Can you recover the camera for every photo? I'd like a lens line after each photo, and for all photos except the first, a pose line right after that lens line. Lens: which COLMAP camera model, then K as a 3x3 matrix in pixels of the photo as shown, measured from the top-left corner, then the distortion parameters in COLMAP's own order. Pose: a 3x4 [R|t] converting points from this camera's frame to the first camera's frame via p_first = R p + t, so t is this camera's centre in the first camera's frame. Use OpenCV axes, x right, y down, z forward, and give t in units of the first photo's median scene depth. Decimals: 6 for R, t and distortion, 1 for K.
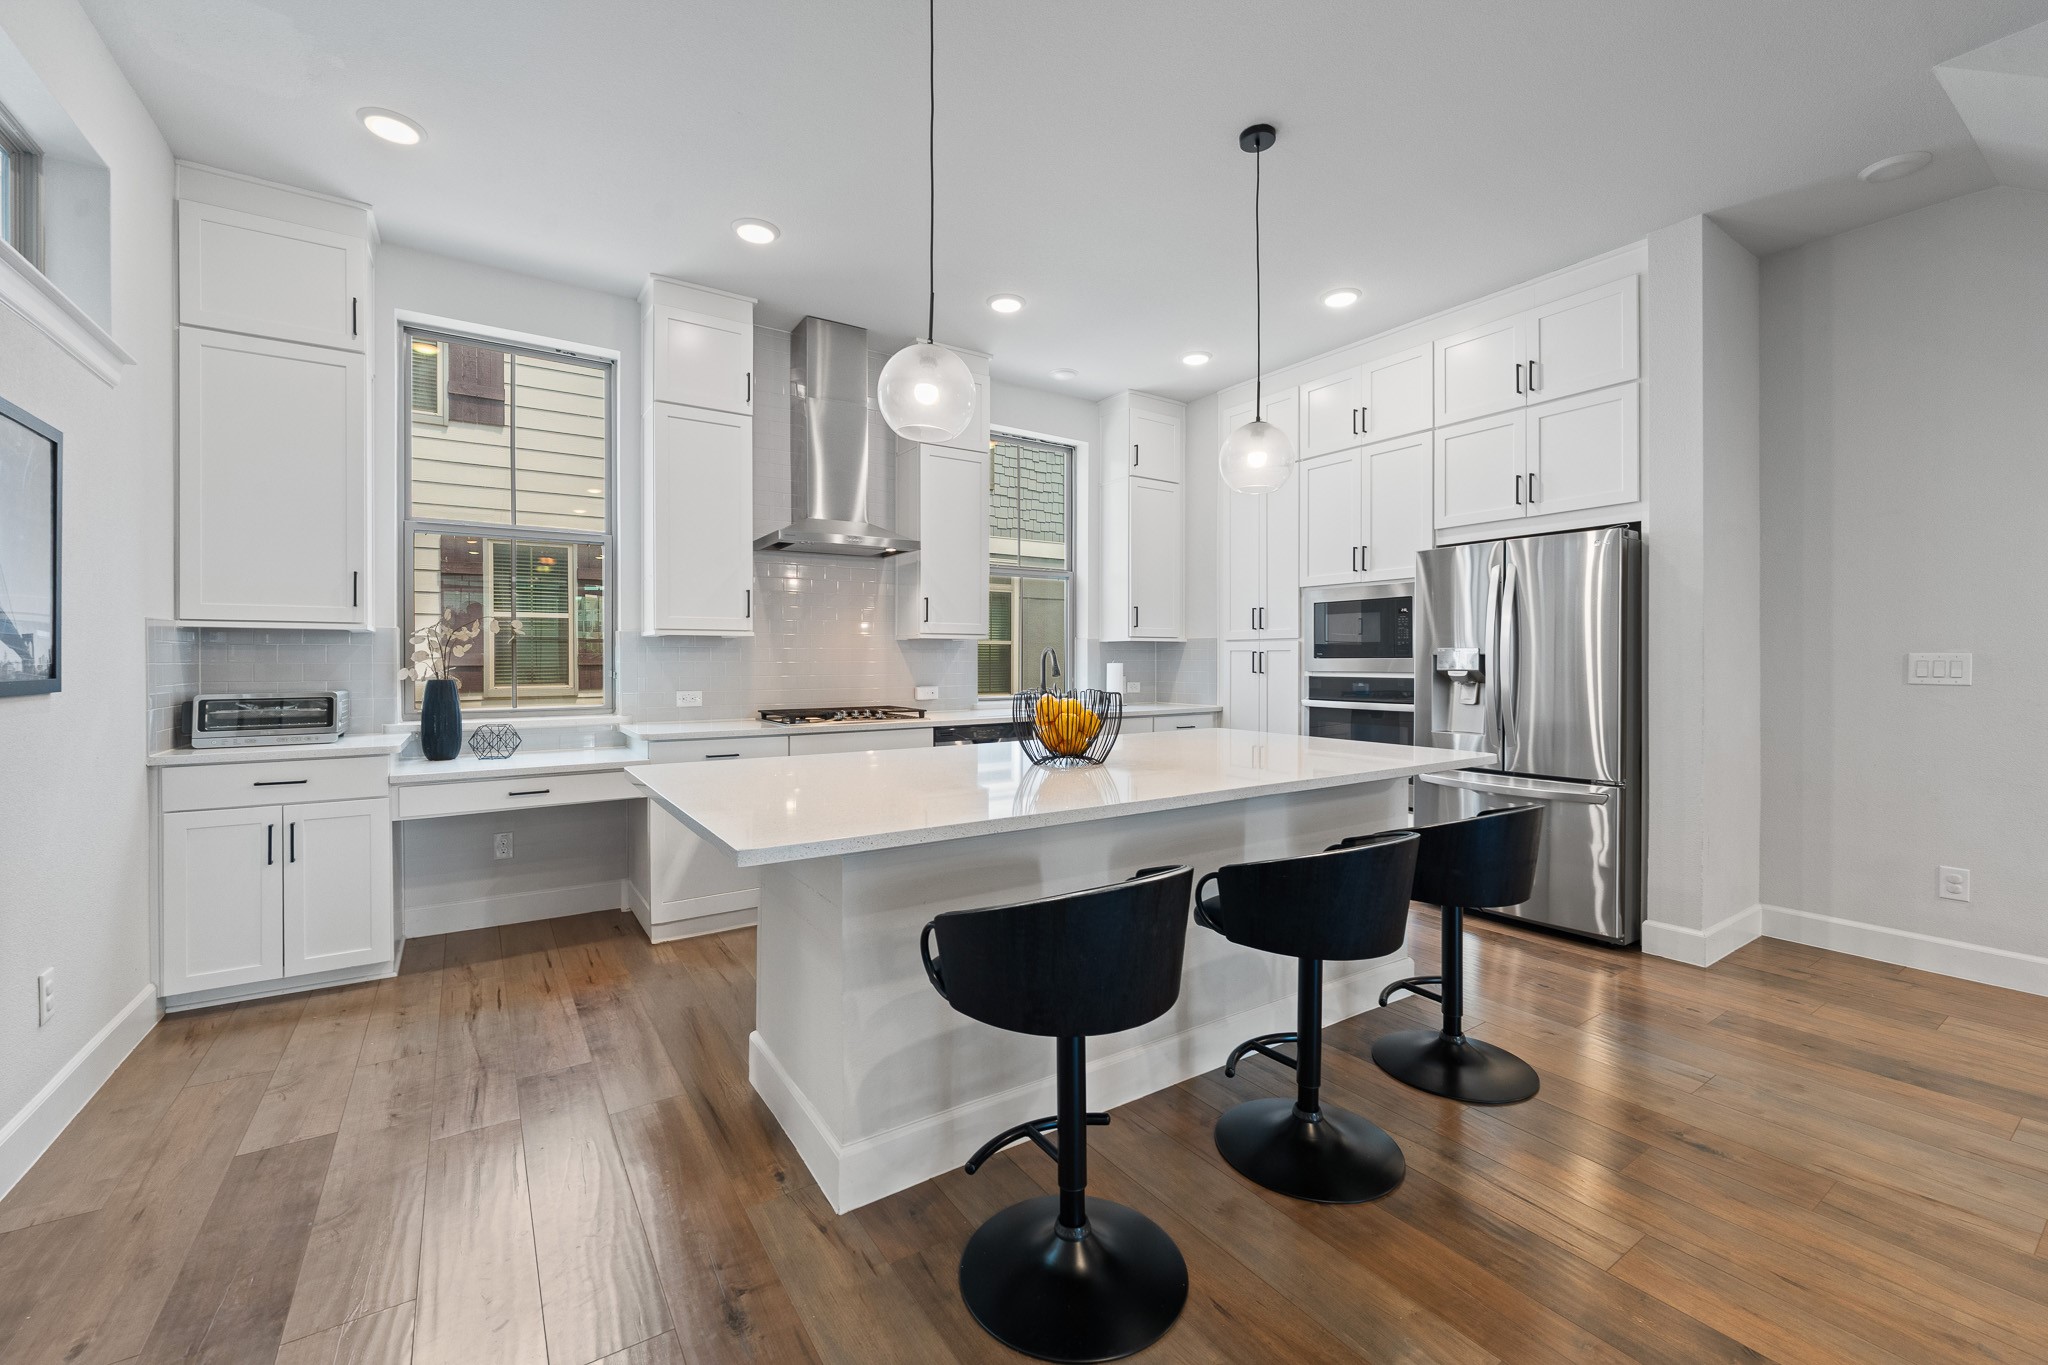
lens RADIAL K [[837.5, 0, 1049.9], [0, 837.5, 664.3], [0, 0, 1]] dist [-0.001354, -0.000190]
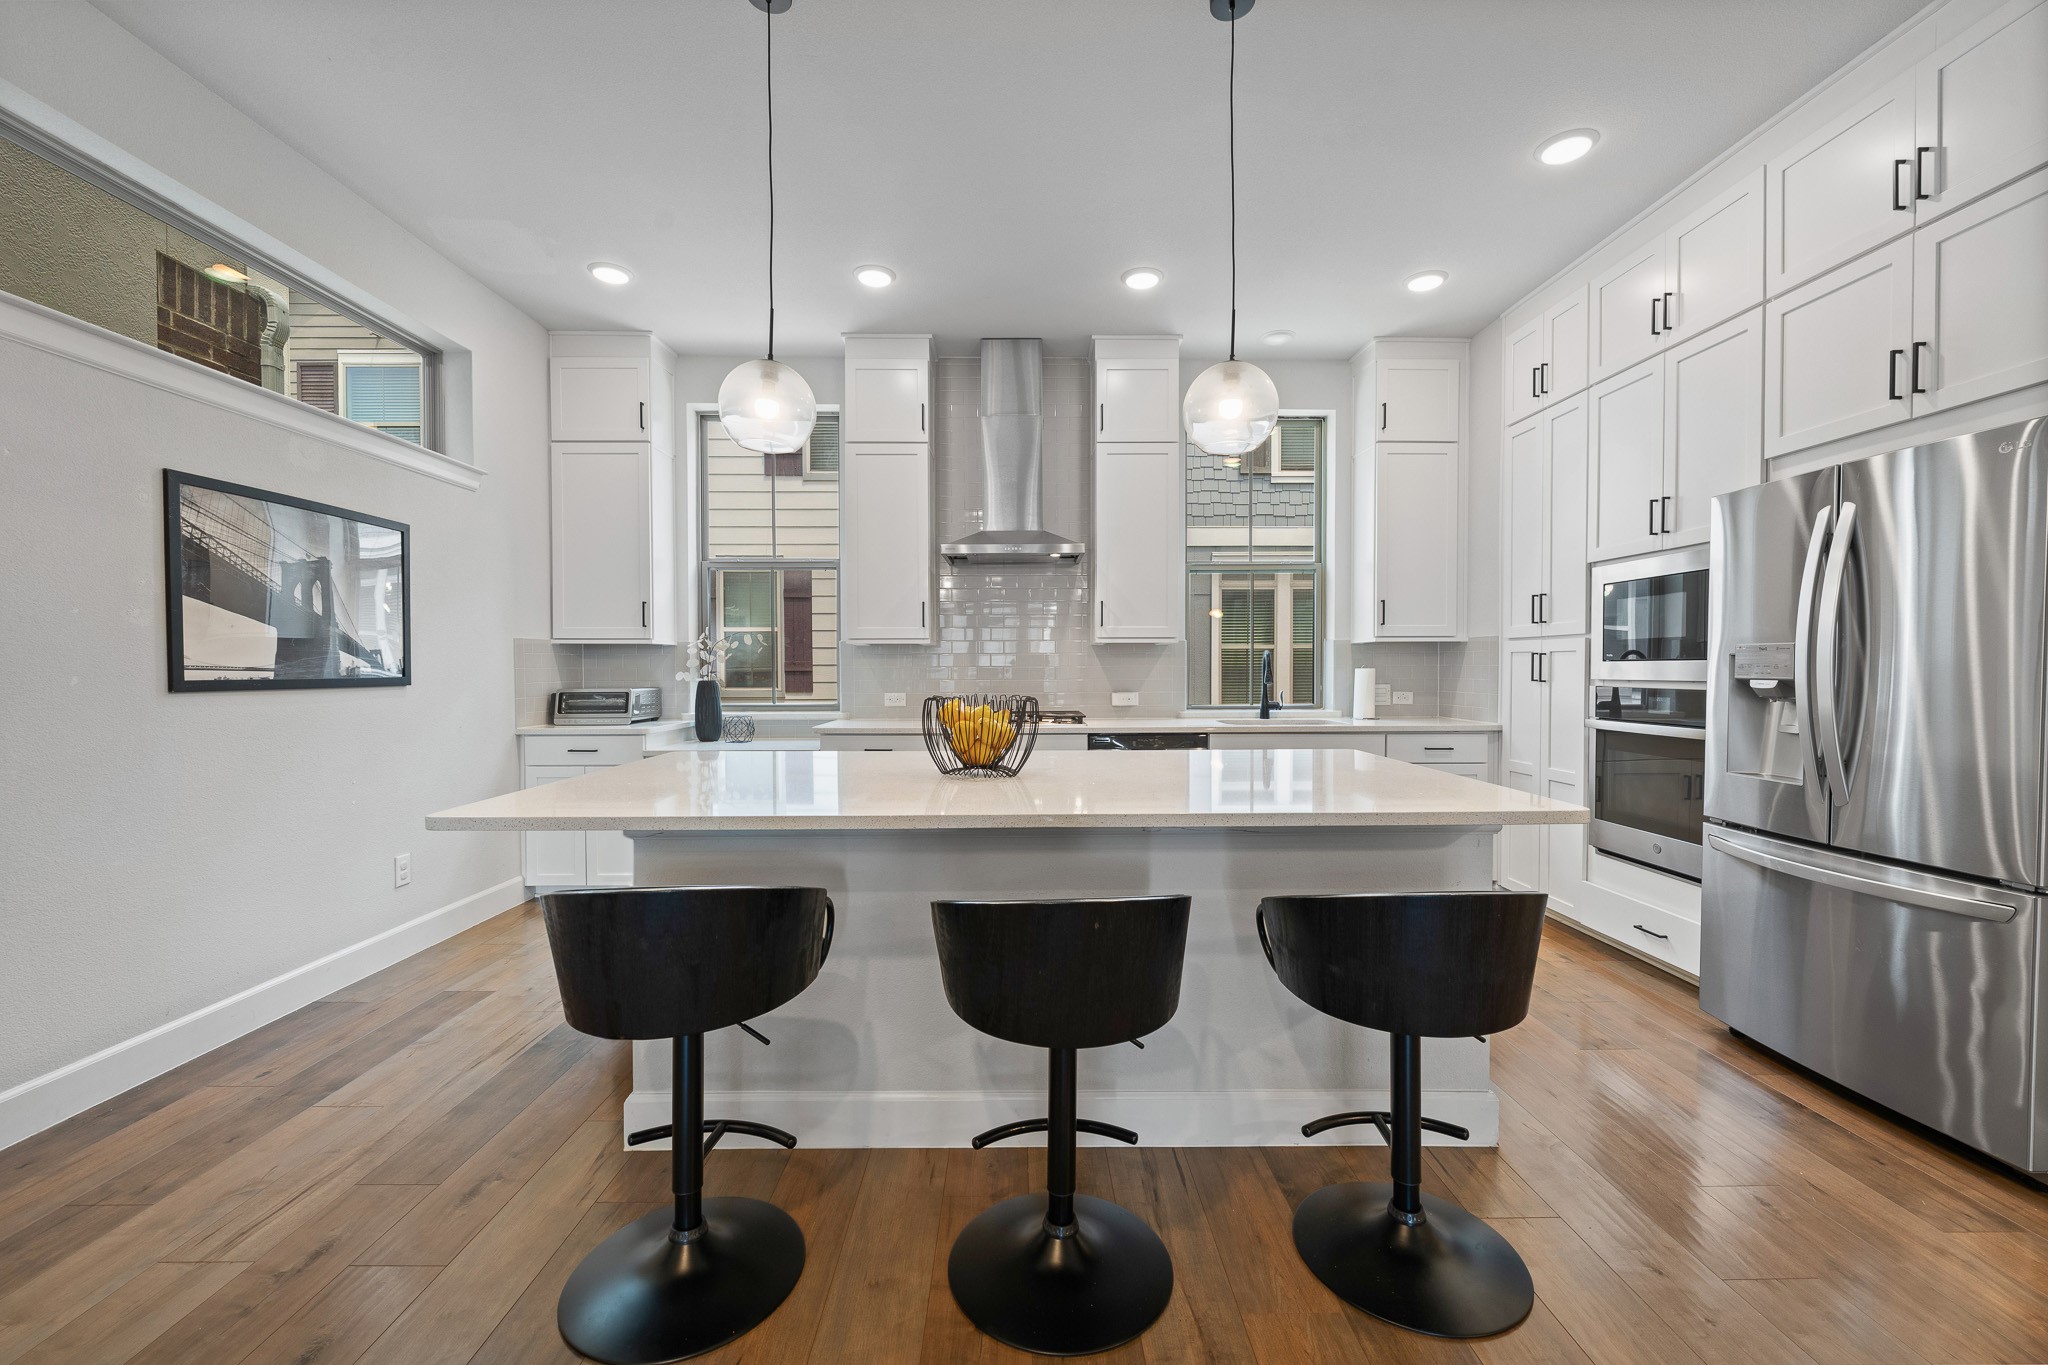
lens RADIAL K [[837.5, 0, 1025.7], [0, 837.5, 682.1], [0, 0, 1]] dist [-0.001354, -0.000190]
pose [[0.832642, 0.008772, -0.553742, 0.359904], [-0.001244, 0.999902, 0.013969, 0.001655], [0.553810, -0.010943, 0.832571, 0.156380]]
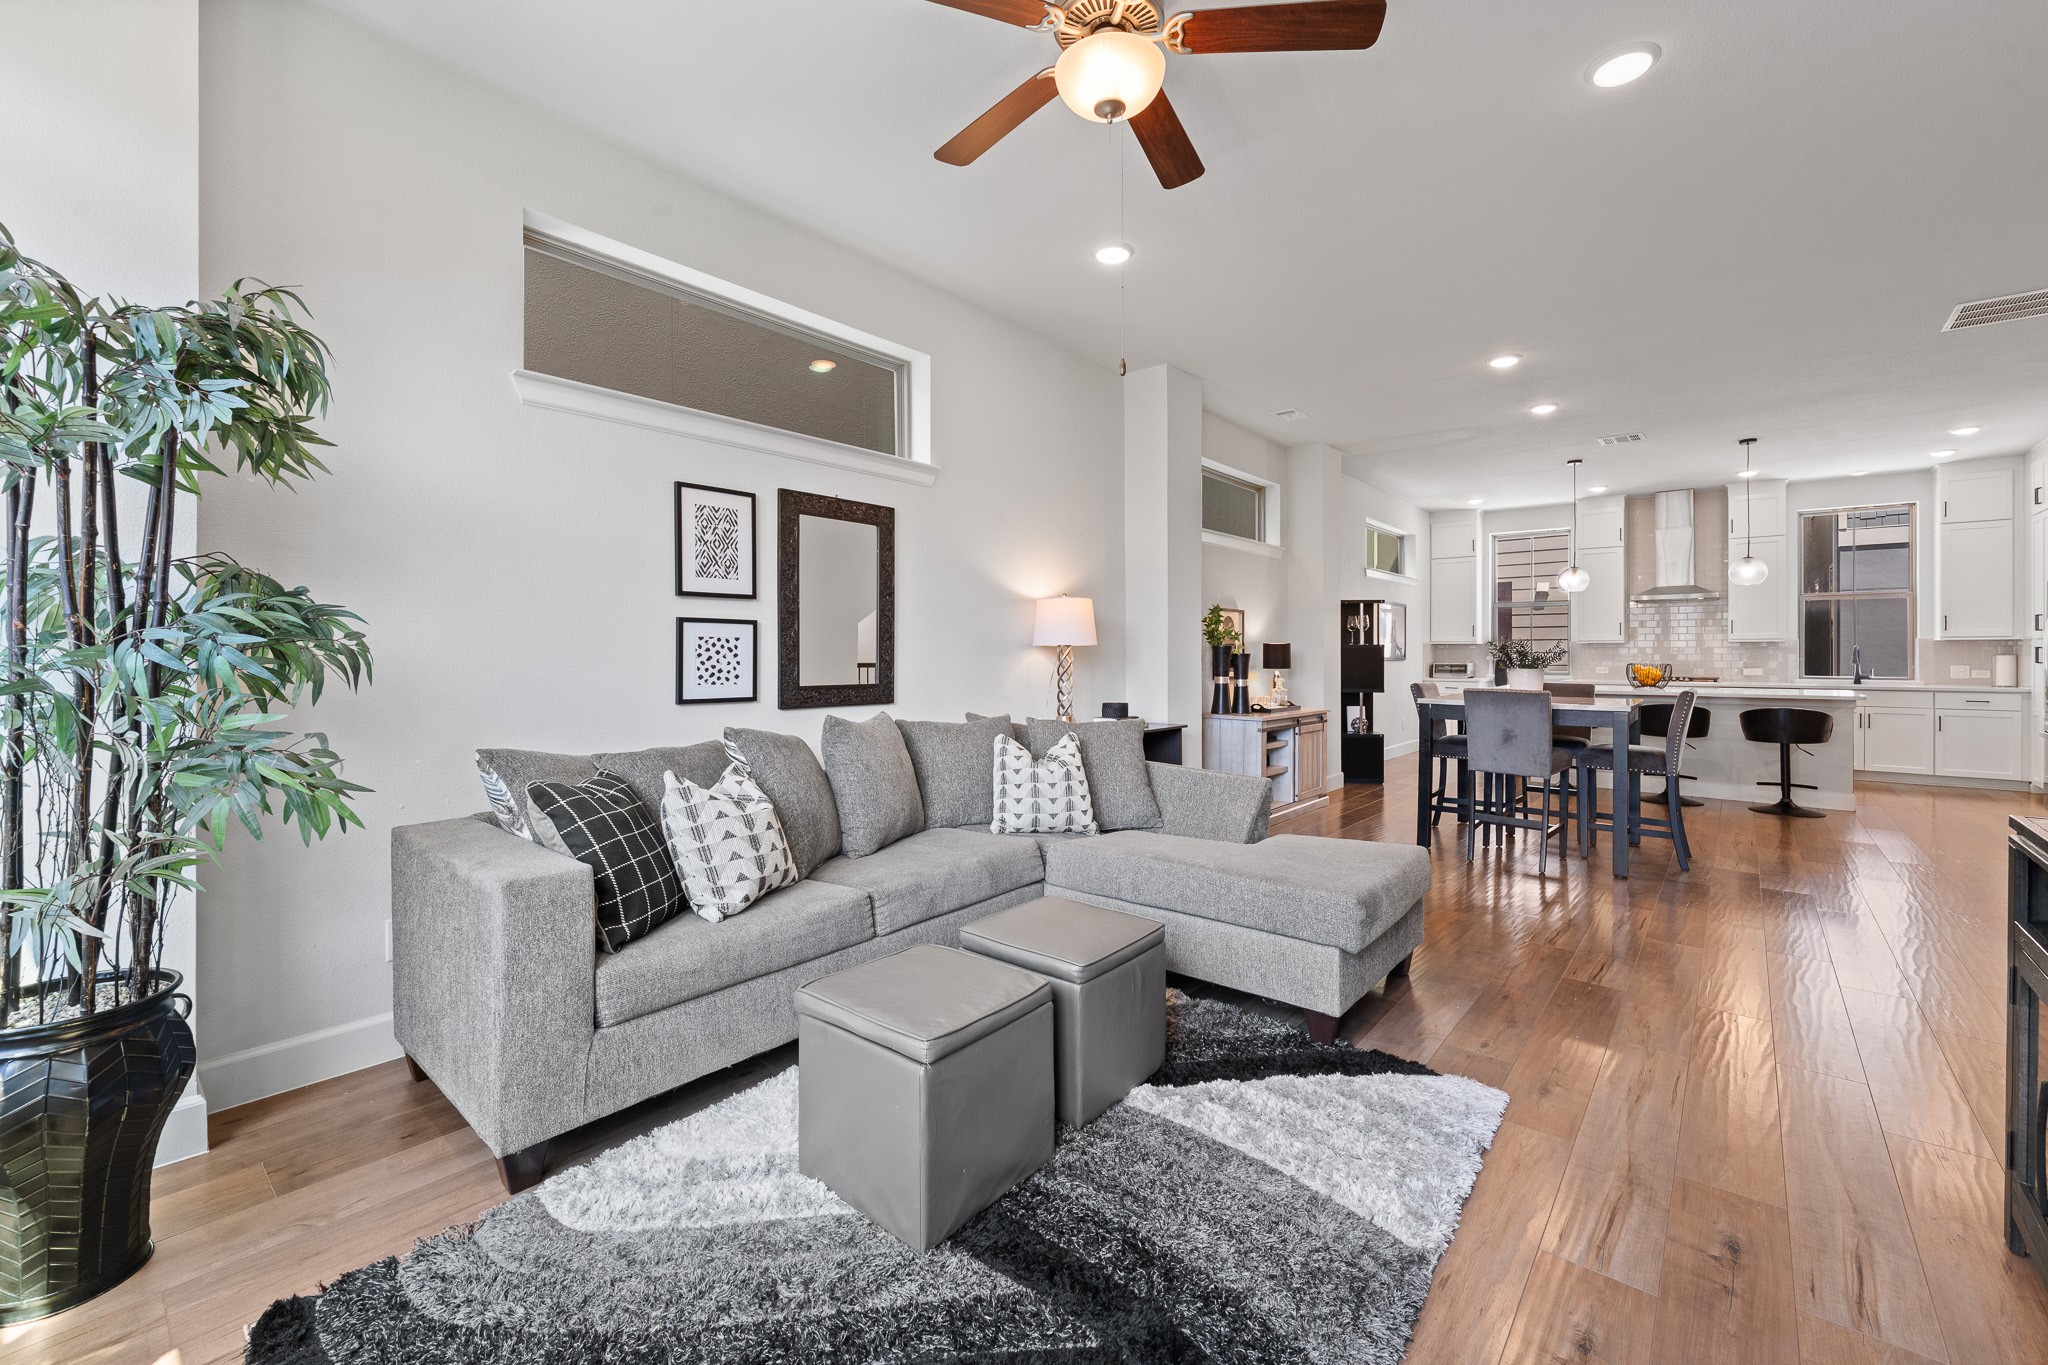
lens RADIAL K [[837.5, 0, 1022.2], [0, 837.5, 677.4], [0, 0, 1]] dist [-0.001354, -0.000190]
pose [[0.270442, 0.022845, -0.962465, 1.422375], [-0.010155, 0.999731, 0.020876, 0.030732], [0.962683, 0.004128, 0.270601, -1.217092]]
